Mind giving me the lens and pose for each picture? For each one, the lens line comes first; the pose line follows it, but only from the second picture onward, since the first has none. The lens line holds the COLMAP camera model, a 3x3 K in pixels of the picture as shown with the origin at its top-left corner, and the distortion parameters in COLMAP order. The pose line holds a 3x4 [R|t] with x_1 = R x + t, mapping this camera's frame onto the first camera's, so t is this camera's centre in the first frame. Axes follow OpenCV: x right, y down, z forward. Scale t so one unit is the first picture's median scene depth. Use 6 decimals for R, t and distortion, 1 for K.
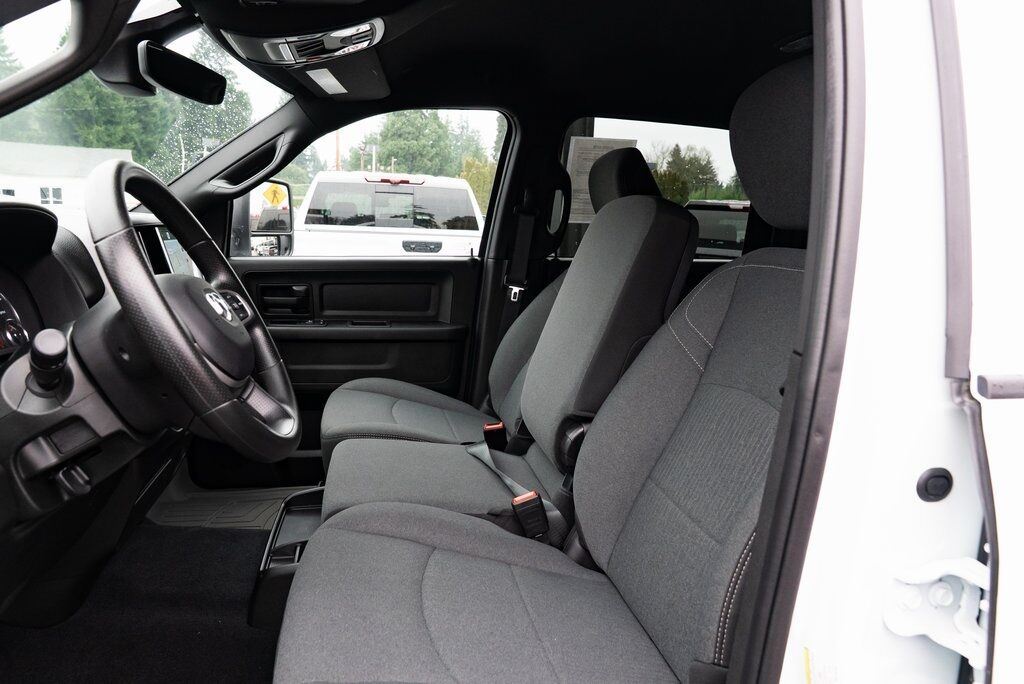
lens RADIAL K [[698.0, 0, 513.5], [0, 698.0, 336.3], [0, 0, 1]] dist [-0.039386, 0.025336]
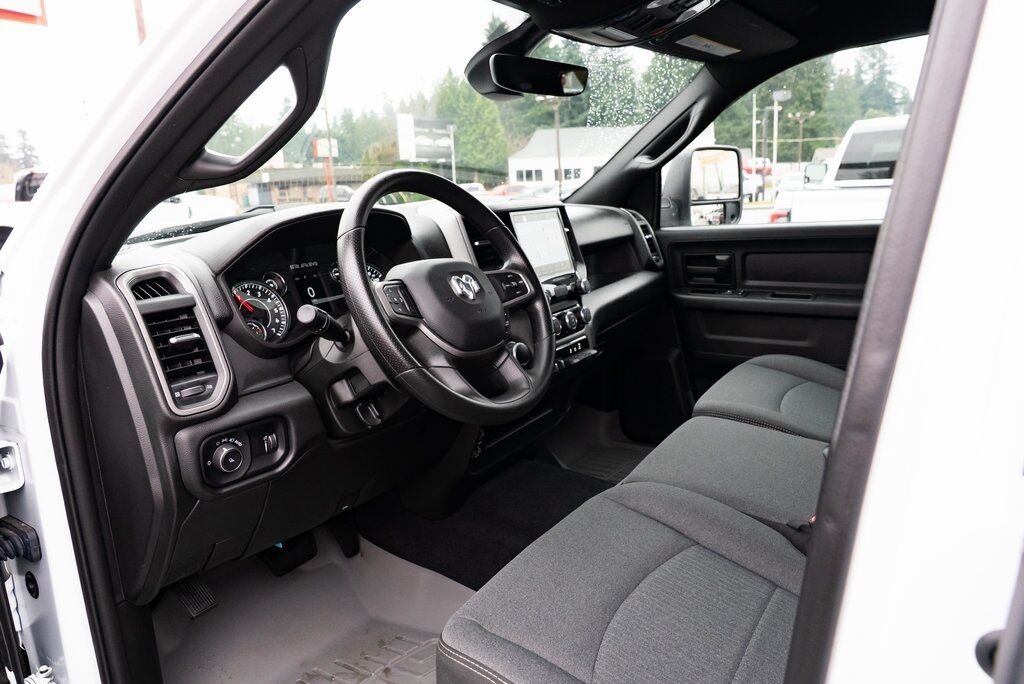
lens RADIAL K [[698.0, 0, 513.5], [0, 698.0, 336.3], [0, 0, 1]] dist [-0.039386, 0.025336]
pose [[0.720113, 0.080121, -0.689215, 0.177840], [-0.040310, 0.996464, 0.073721, -0.019270], [0.692685, -0.025306, 0.720797, 0.081677]]
